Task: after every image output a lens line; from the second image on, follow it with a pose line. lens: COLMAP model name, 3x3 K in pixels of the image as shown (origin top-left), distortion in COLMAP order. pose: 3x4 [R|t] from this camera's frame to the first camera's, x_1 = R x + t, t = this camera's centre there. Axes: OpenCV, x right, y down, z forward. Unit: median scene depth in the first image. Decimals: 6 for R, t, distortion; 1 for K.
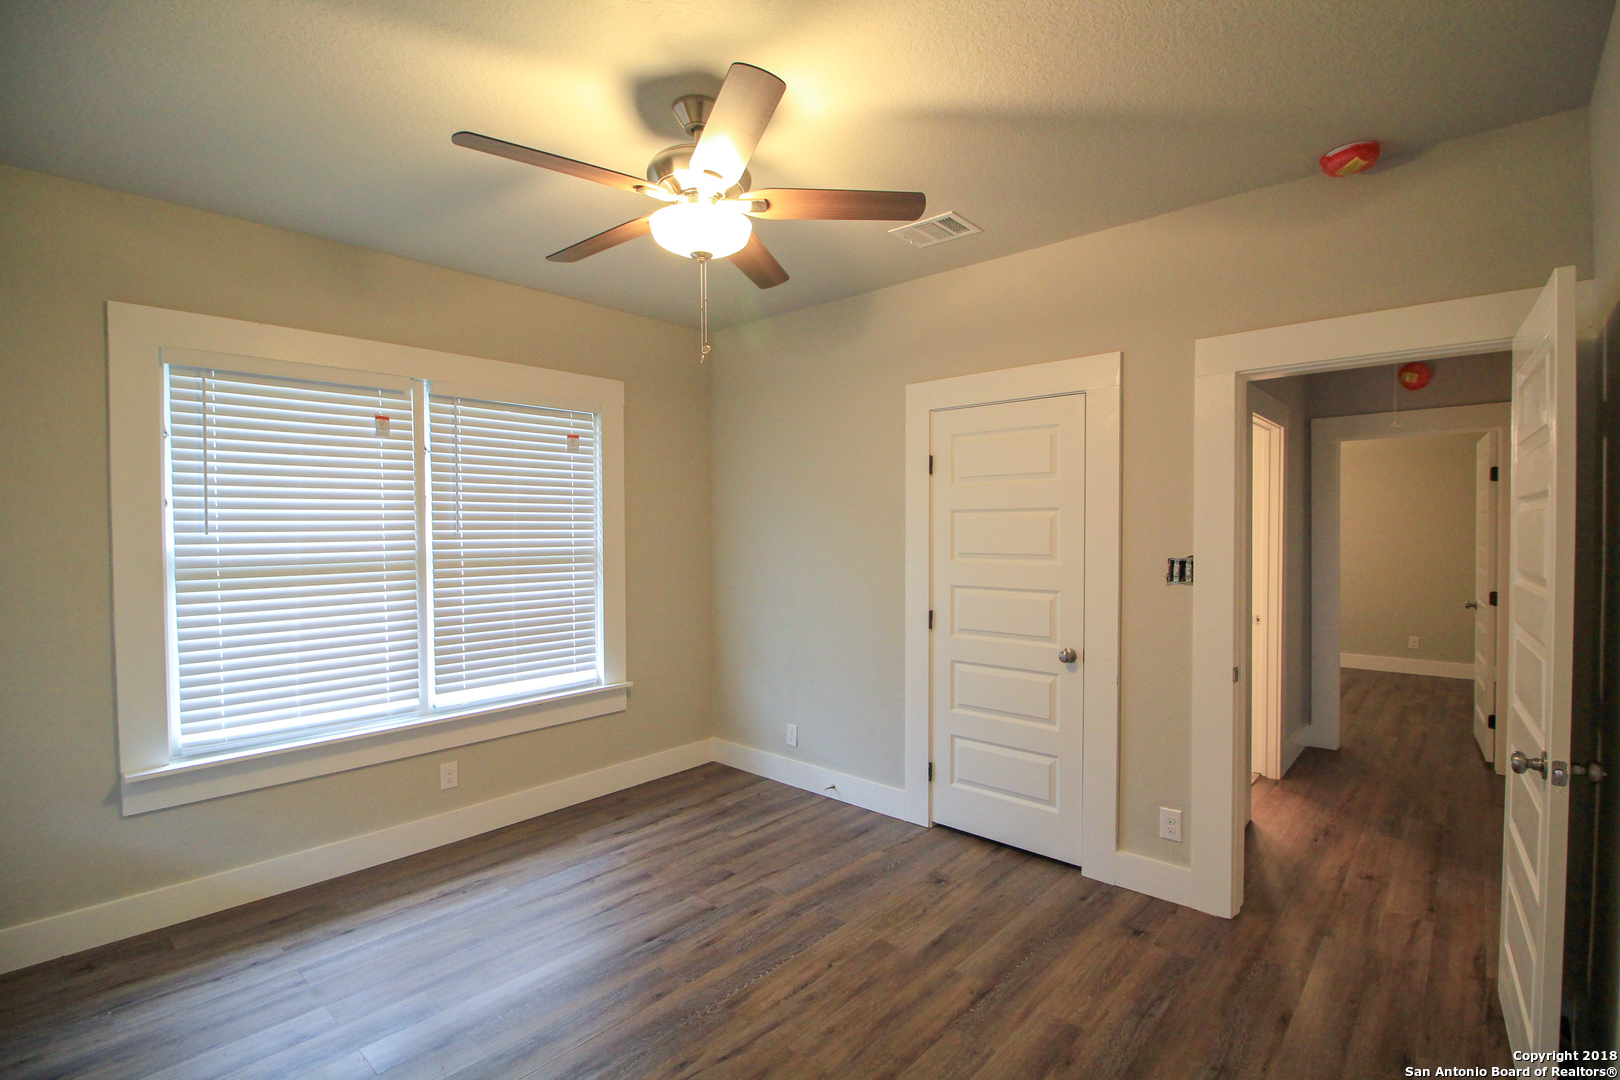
lens RADIAL K [[747.7, 0, 817.2], [0, 747.7, 547.2], [0, 0, 1]] dist [-0.009046, -0.008384]
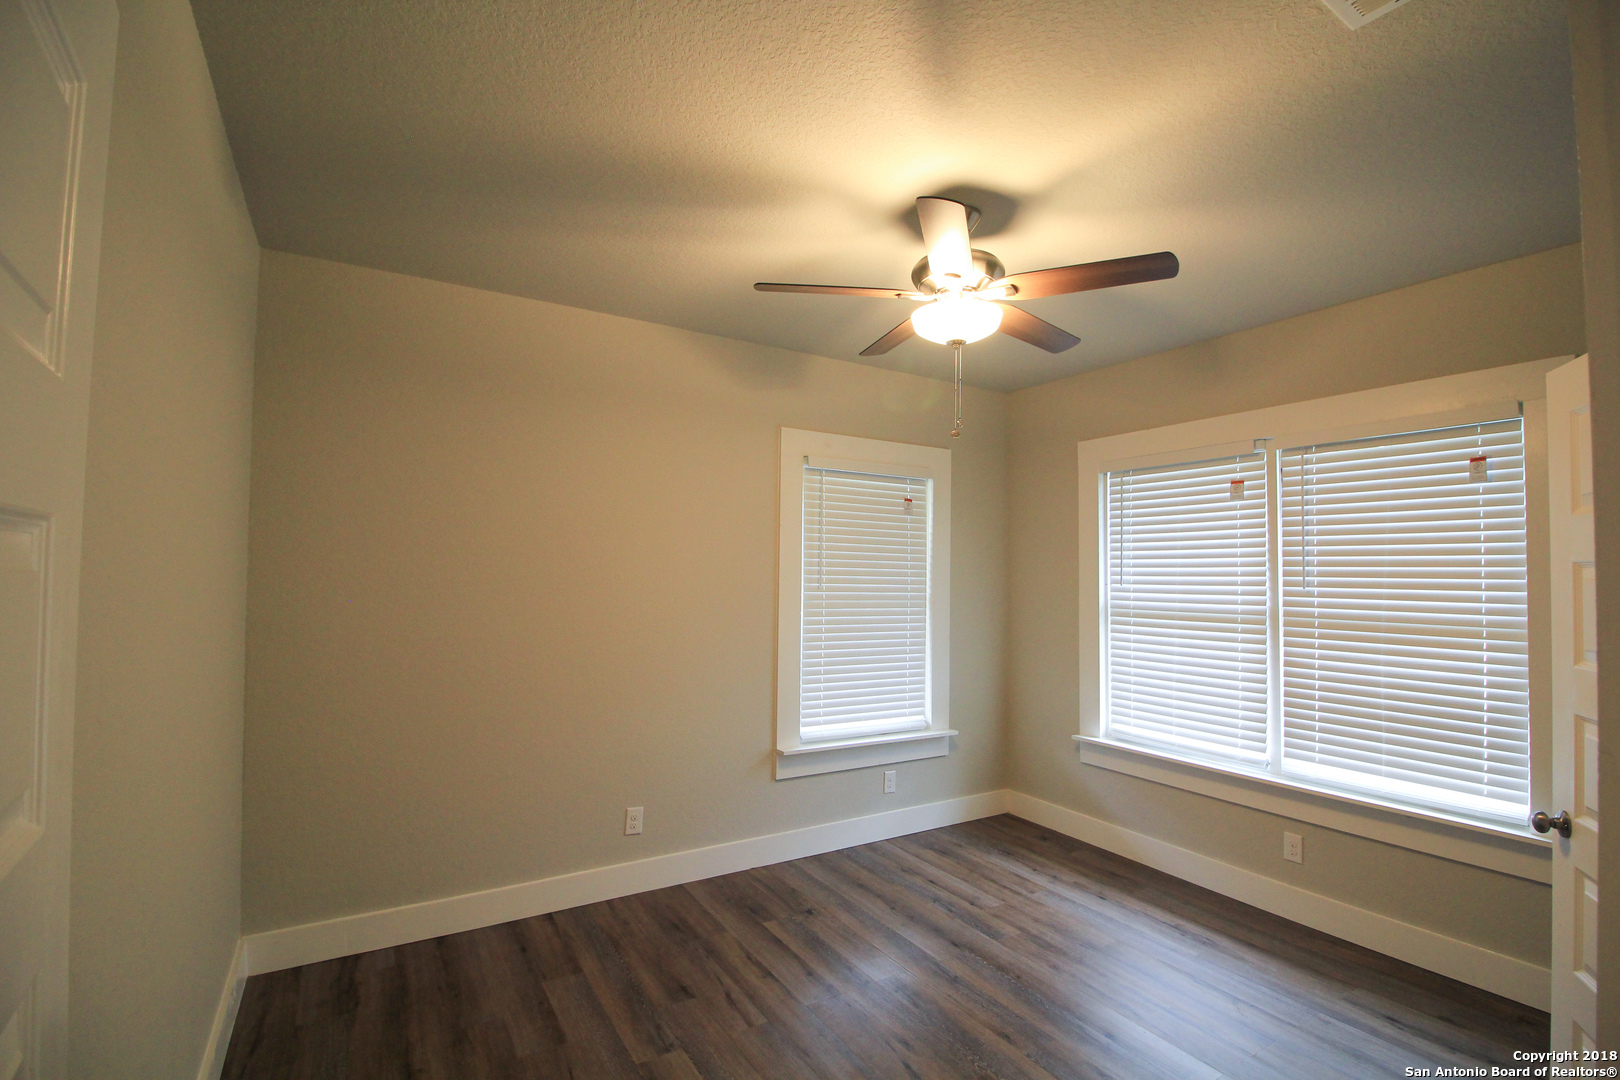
lens RADIAL K [[747.7, 0, 810.2], [0, 747.7, 541.1], [0, 0, 1]] dist [-0.009046, -0.008384]
pose [[-0.297944, -0.045347, -0.953506, 0.639631], [-0.040364, 0.998576, -0.034878, -0.024892], [0.953730, 0.028096, -0.299350, 0.735789]]
